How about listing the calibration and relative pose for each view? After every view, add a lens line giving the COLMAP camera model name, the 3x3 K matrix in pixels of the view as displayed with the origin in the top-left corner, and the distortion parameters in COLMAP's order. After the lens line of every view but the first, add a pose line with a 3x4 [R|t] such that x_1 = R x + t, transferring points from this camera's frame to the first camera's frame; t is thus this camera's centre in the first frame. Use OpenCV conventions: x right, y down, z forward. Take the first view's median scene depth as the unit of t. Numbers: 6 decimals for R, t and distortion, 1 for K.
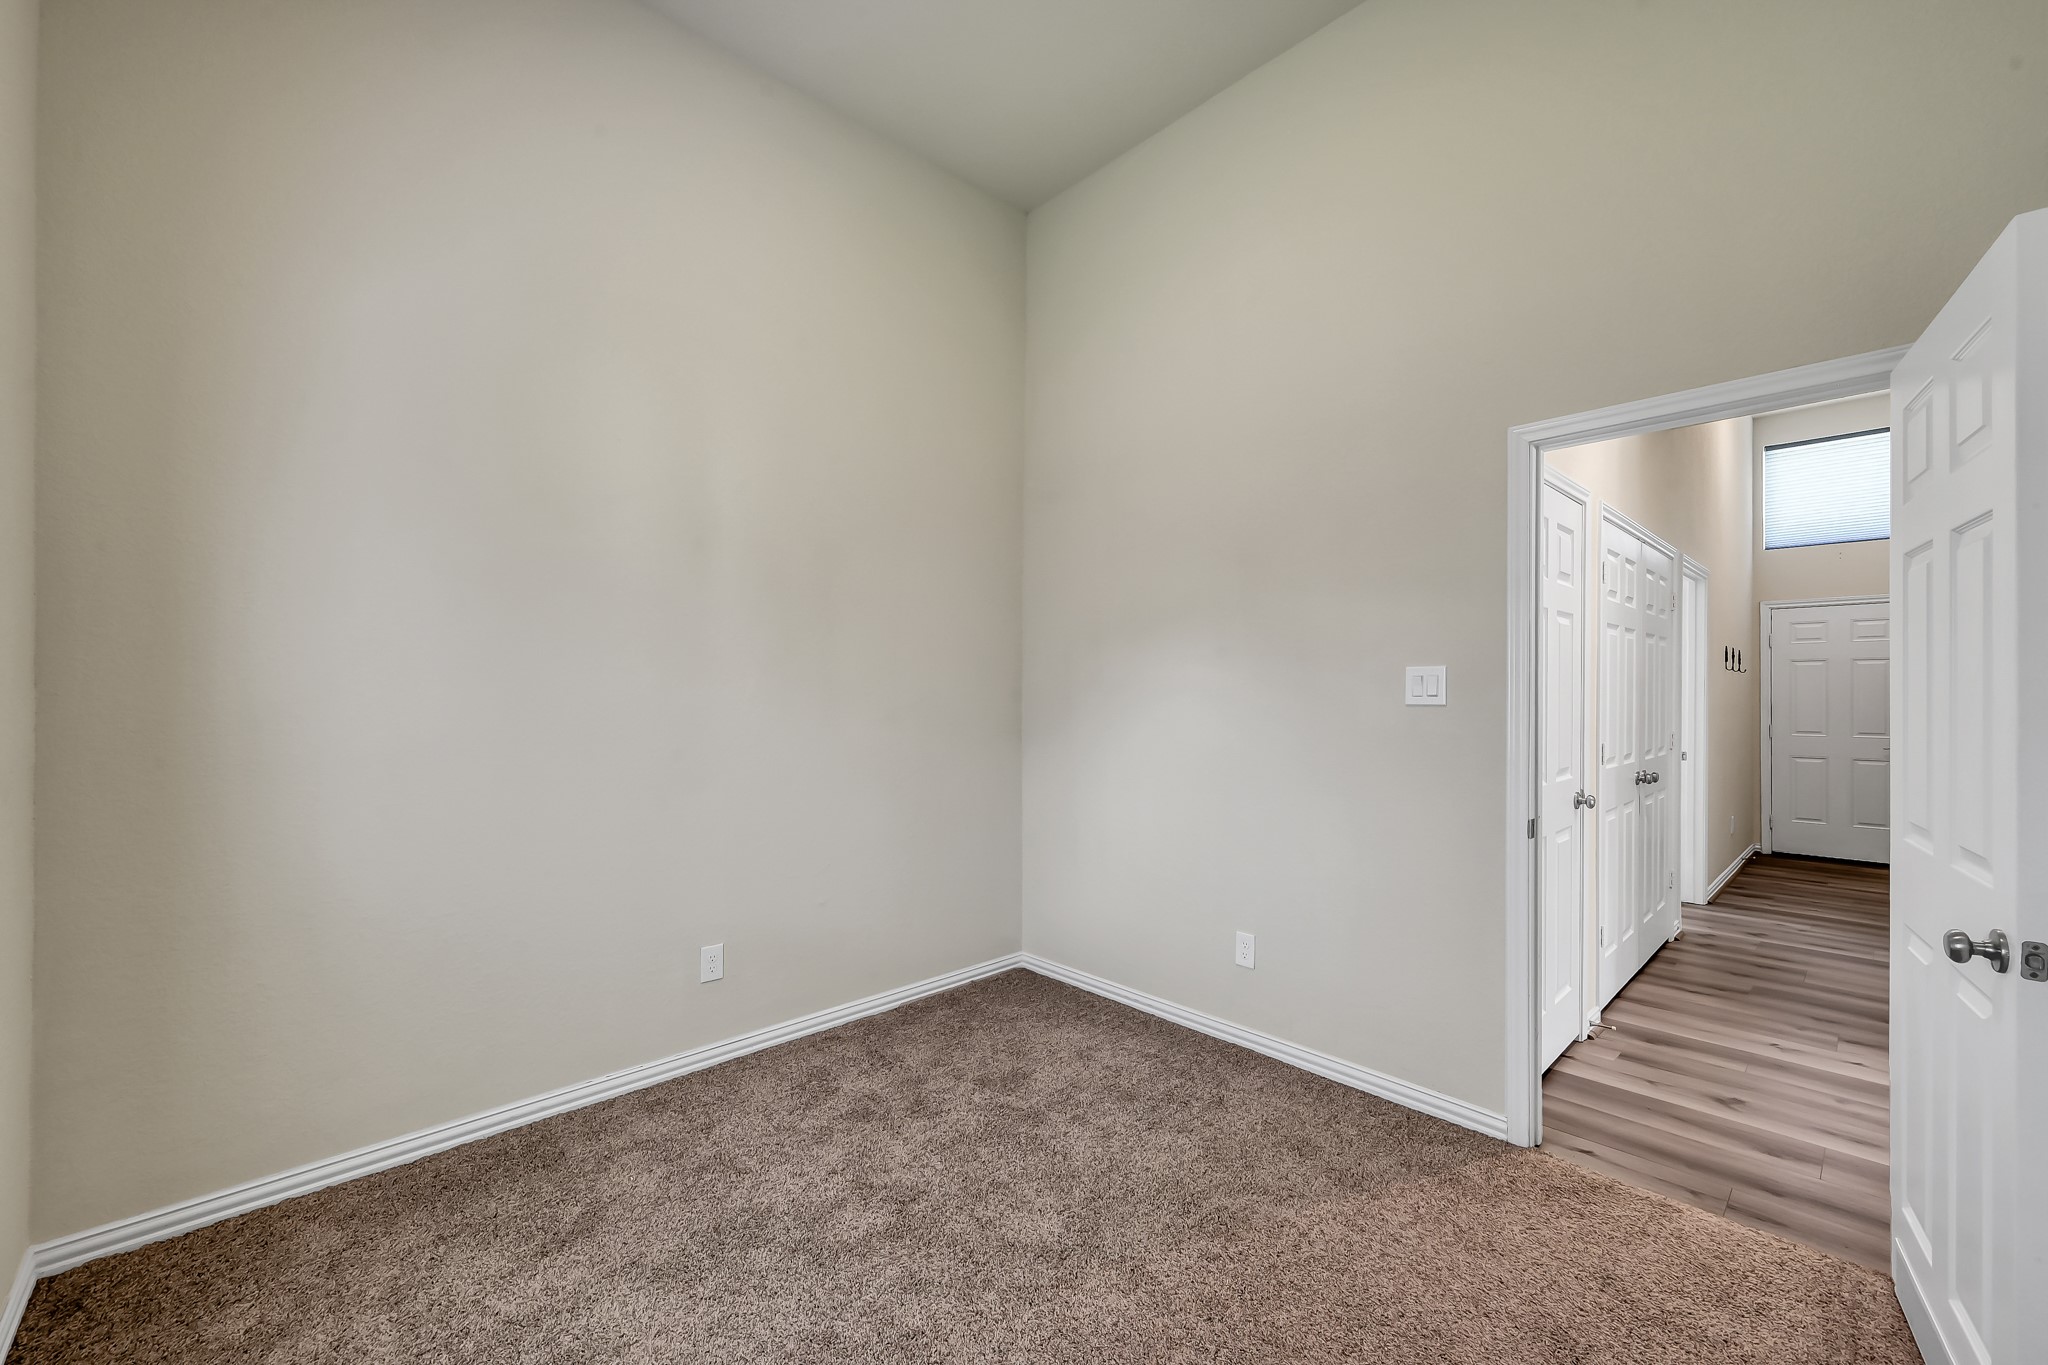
lens RADIAL K [[806.6, 0, 1021.3], [0, 806.6, 686.7], [0, 0, 1]] dist [-0.002036, 0.000995]
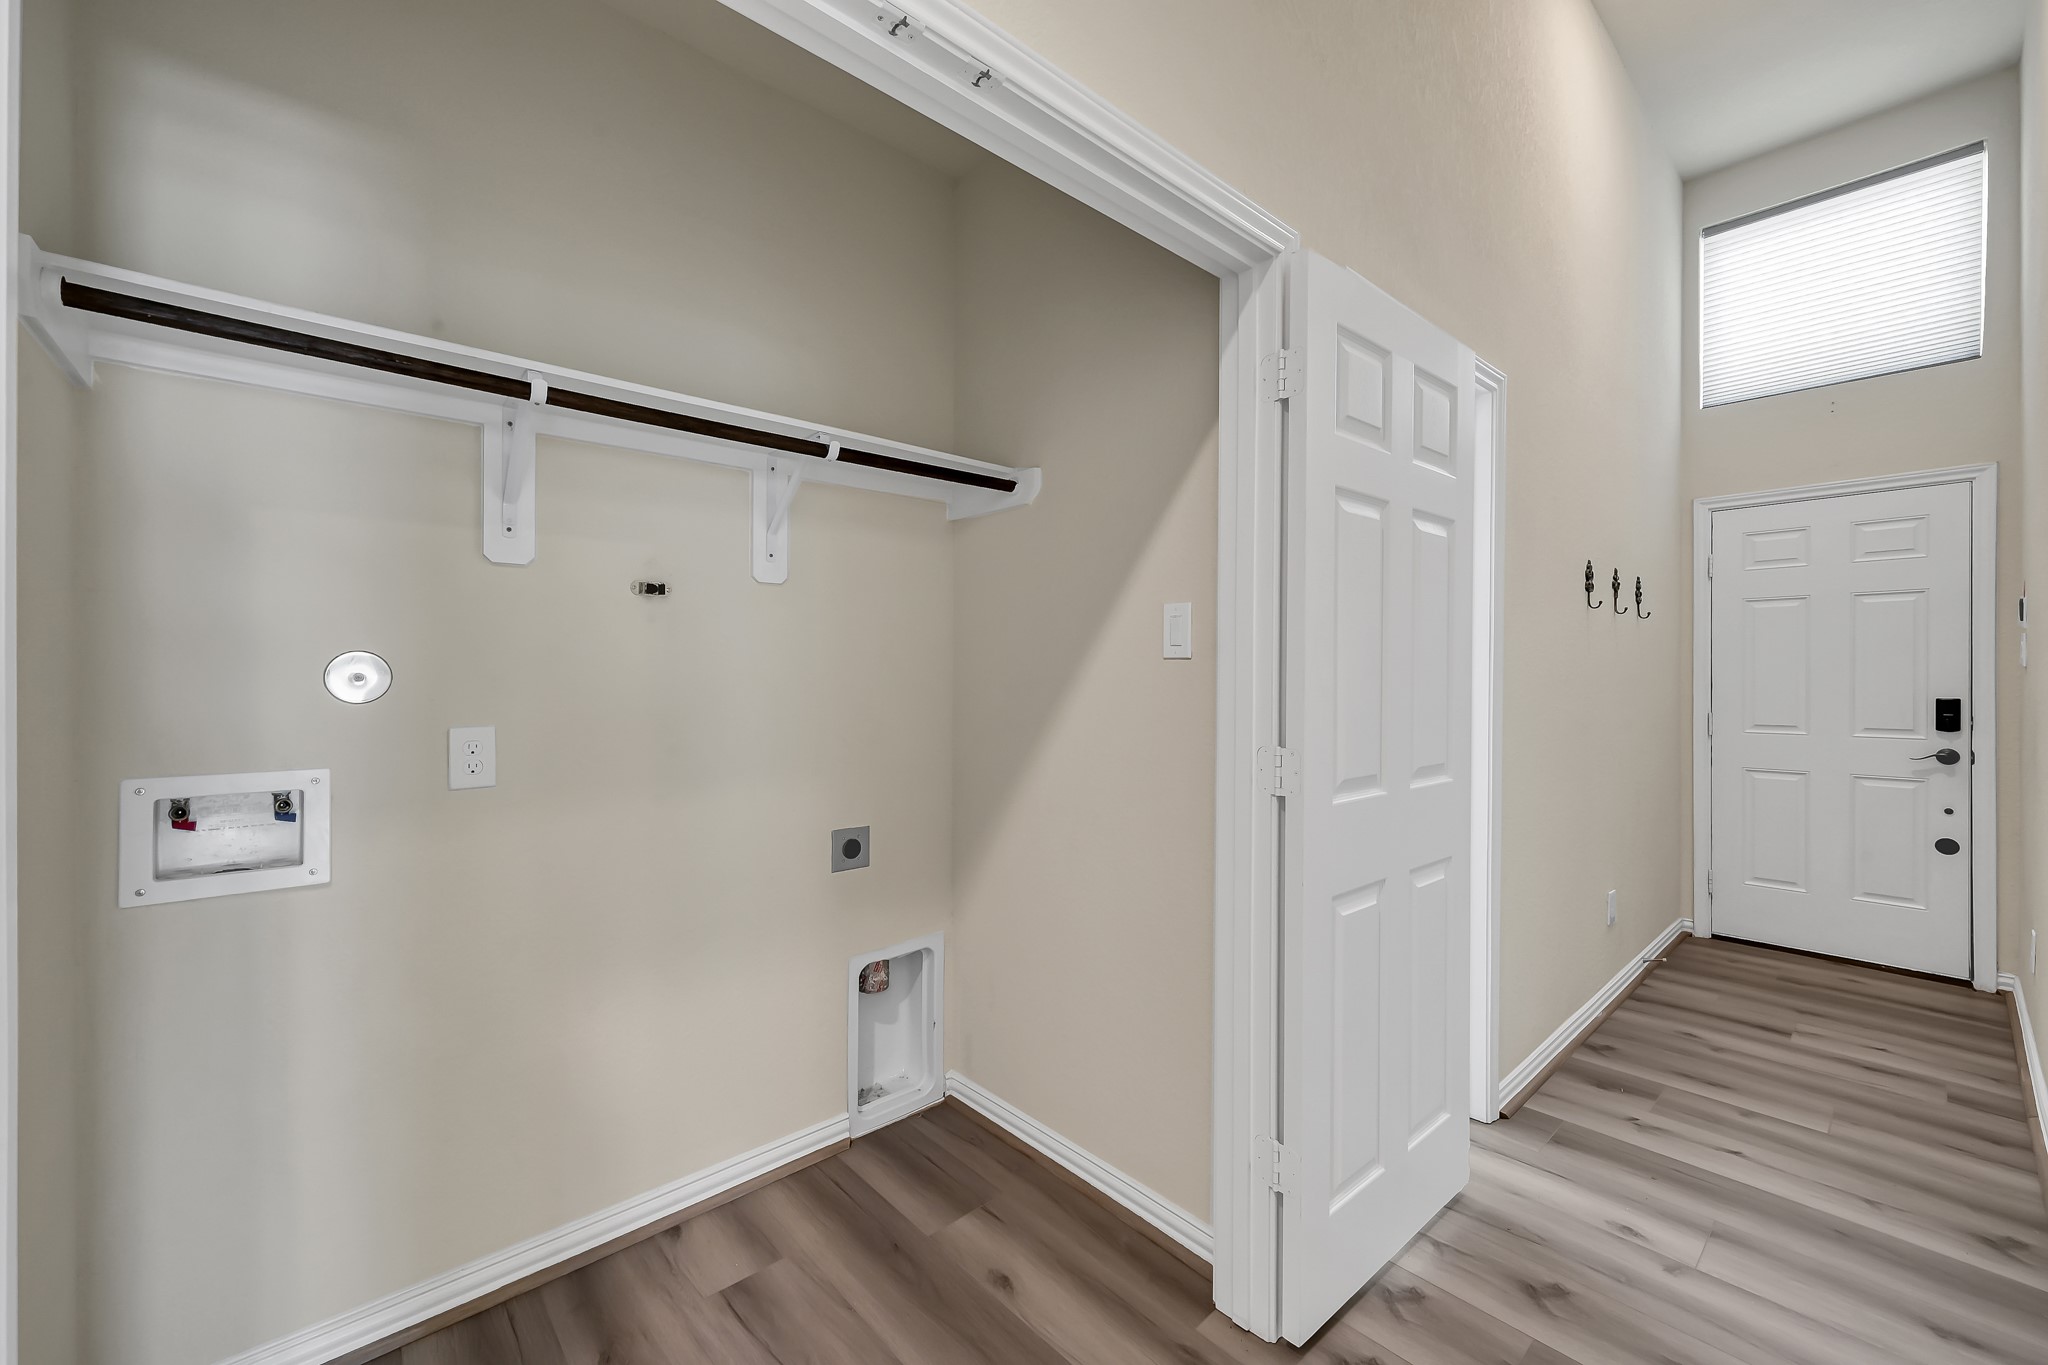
lens RADIAL K [[806.6, 0, 1014.1], [0, 806.6, 676.4], [0, 0, 1]] dist [-0.002036, 0.000995]
pose [[0.999776, -0.003187, -0.020923, 0.450919], [0.003398, 0.999943, 0.010102, 0.013537], [0.020890, -0.010171, 0.999730, 0.419877]]
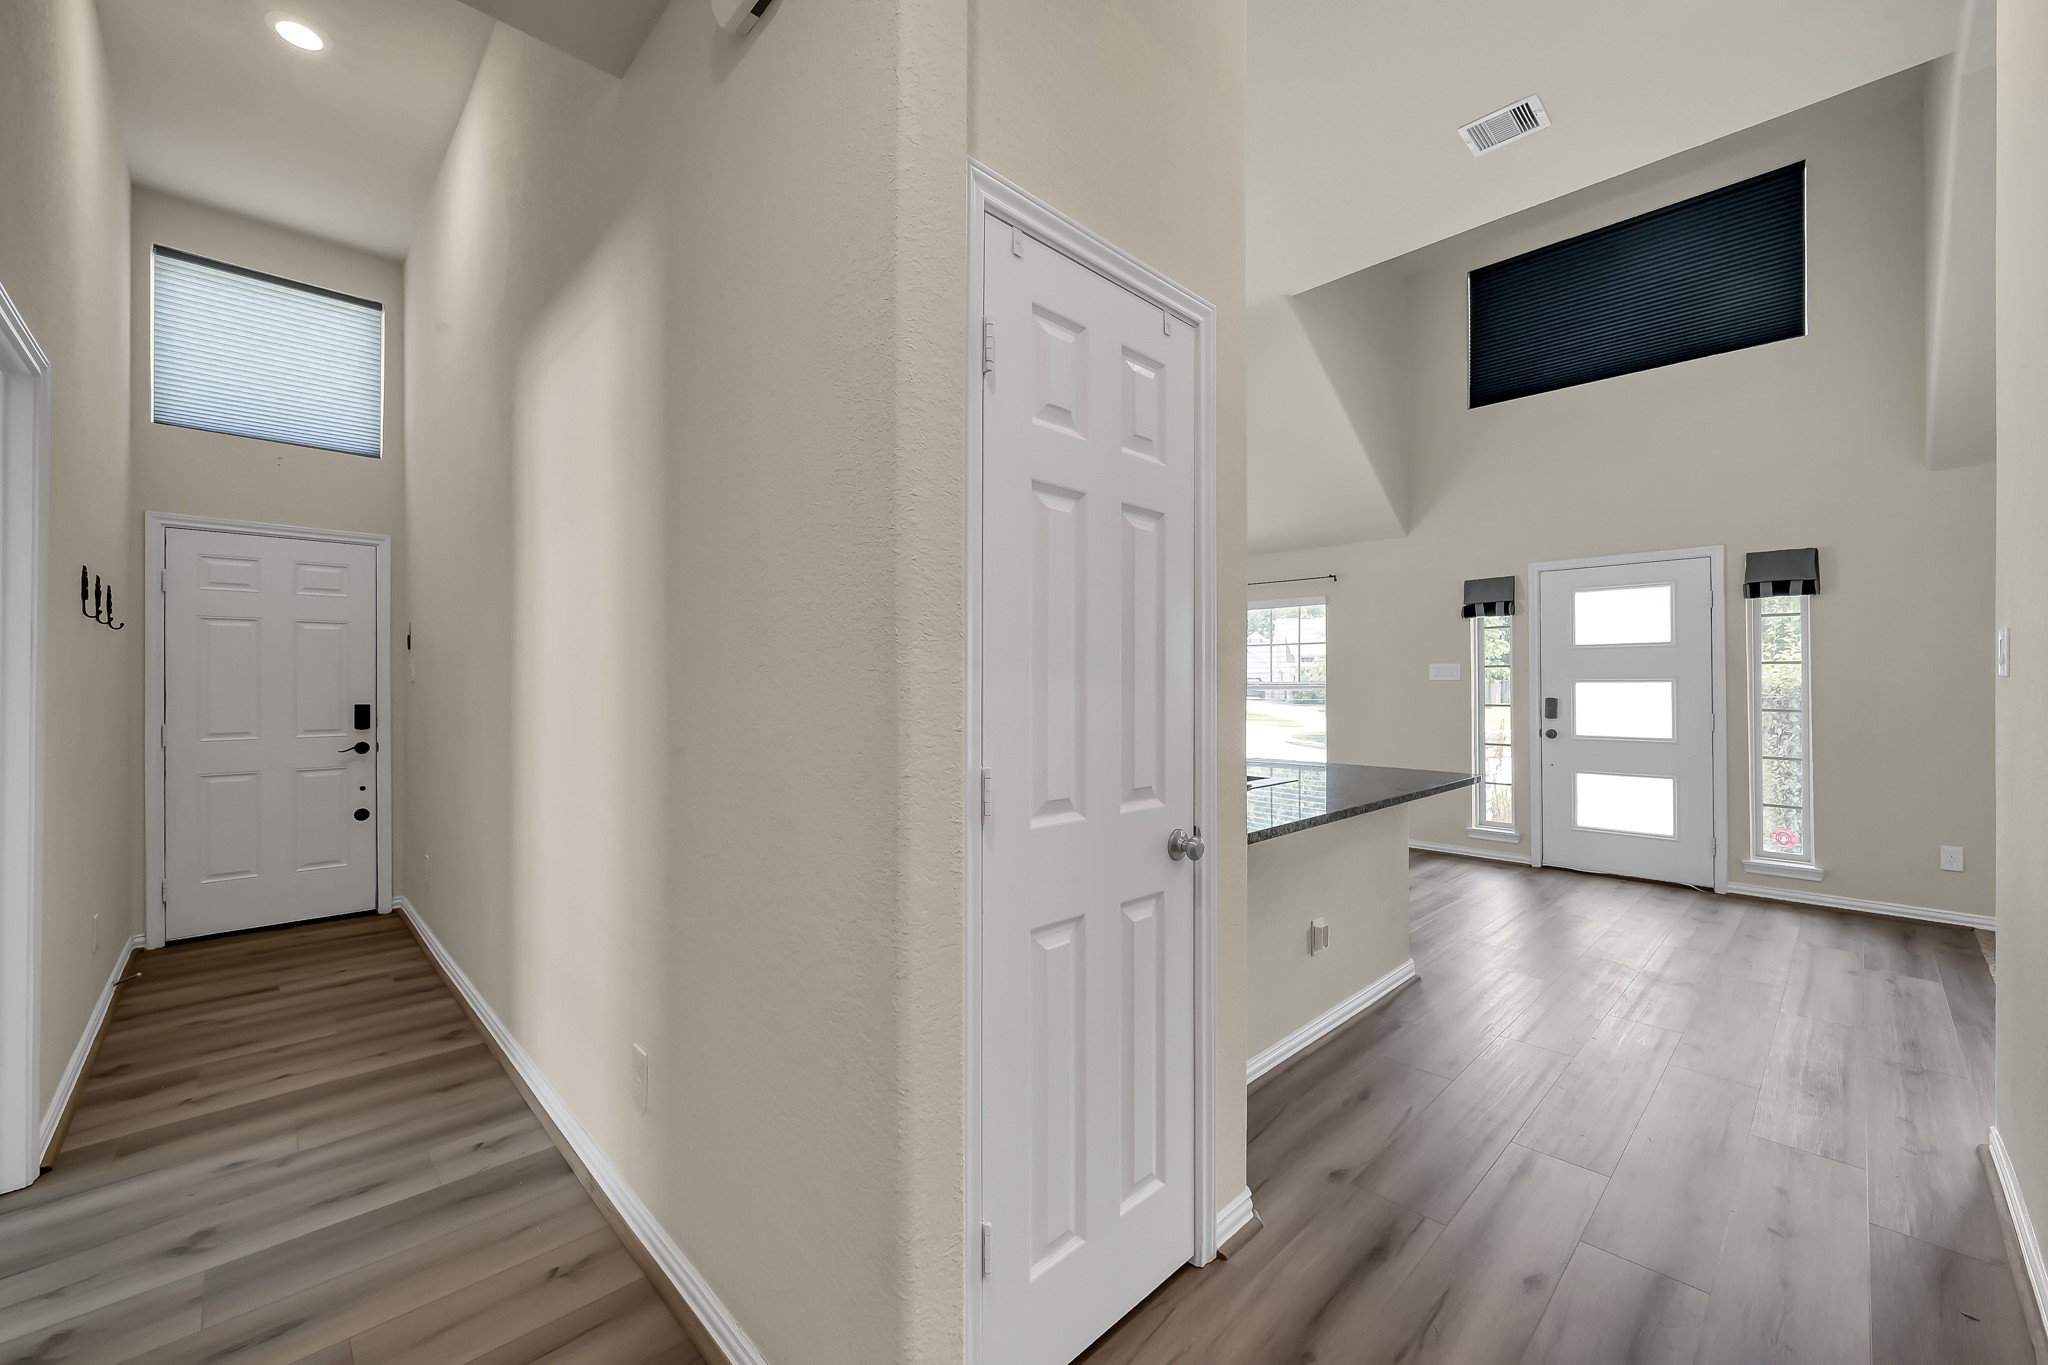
lens RADIAL K [[806.6, 0, 1039.9], [0, 806.6, 684.6], [0, 0, 1]] dist [-0.002036, 0.000995]
pose [[-0.038625, -0.002532, 0.999251, 0.325326], [-0.005389, 0.999983, 0.002325, 0.013192], [-0.999239, -0.005295, -0.038638, 0.392047]]
